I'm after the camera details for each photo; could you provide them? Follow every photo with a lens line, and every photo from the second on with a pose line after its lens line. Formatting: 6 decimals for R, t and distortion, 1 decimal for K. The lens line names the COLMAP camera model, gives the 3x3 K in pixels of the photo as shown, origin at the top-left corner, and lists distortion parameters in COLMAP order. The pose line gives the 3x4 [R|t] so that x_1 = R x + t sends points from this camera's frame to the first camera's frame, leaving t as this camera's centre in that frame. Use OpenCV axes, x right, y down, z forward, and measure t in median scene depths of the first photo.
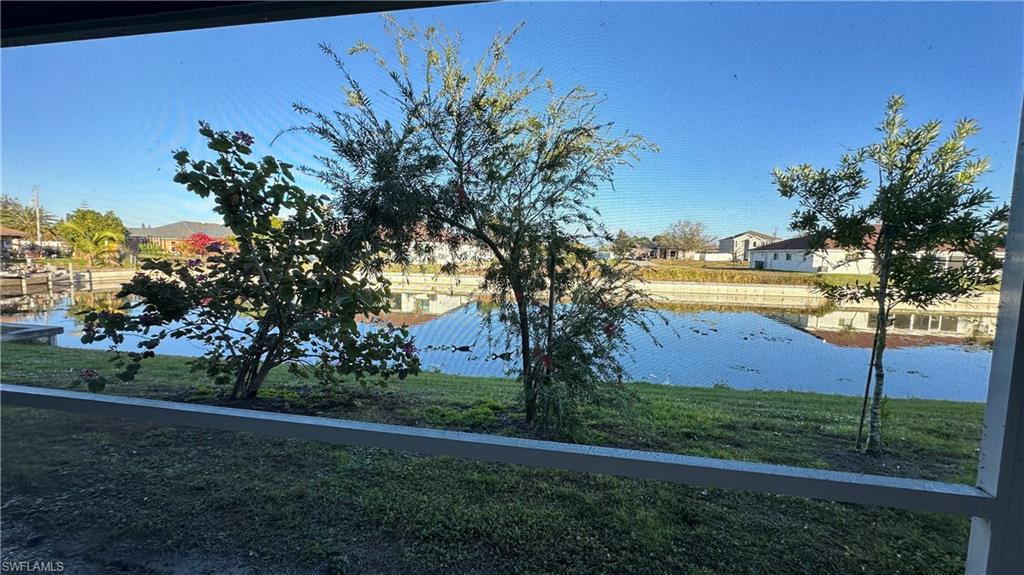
lens RADIAL K [[410.0, 0, 513.4], [0, 410.0, 287.6], [0, 0, 1]] dist [-0.002320, -0.000282]
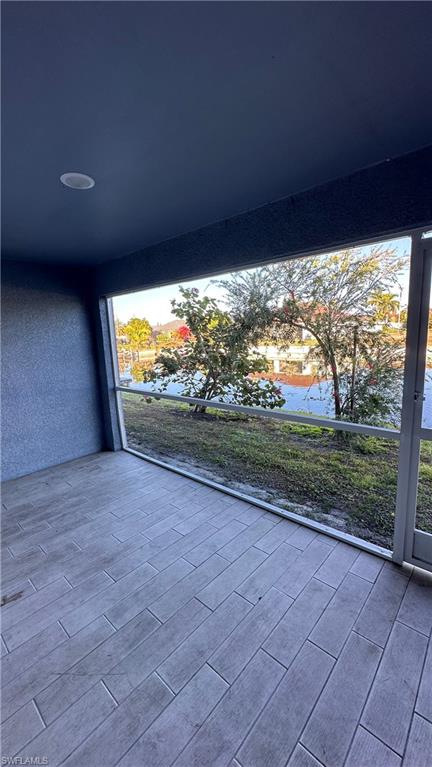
lens RADIAL K [[307.1, 0, 217.0], [0, 307.1, 383.8], [0, 0, 1]] dist [-0.002320, -0.000282]
pose [[0.853268, 0.028725, -0.520681, 0.244512], [0.017751, 0.996303, 0.084053, -0.005714], [0.521170, -0.080963, 0.849604, -0.295194]]
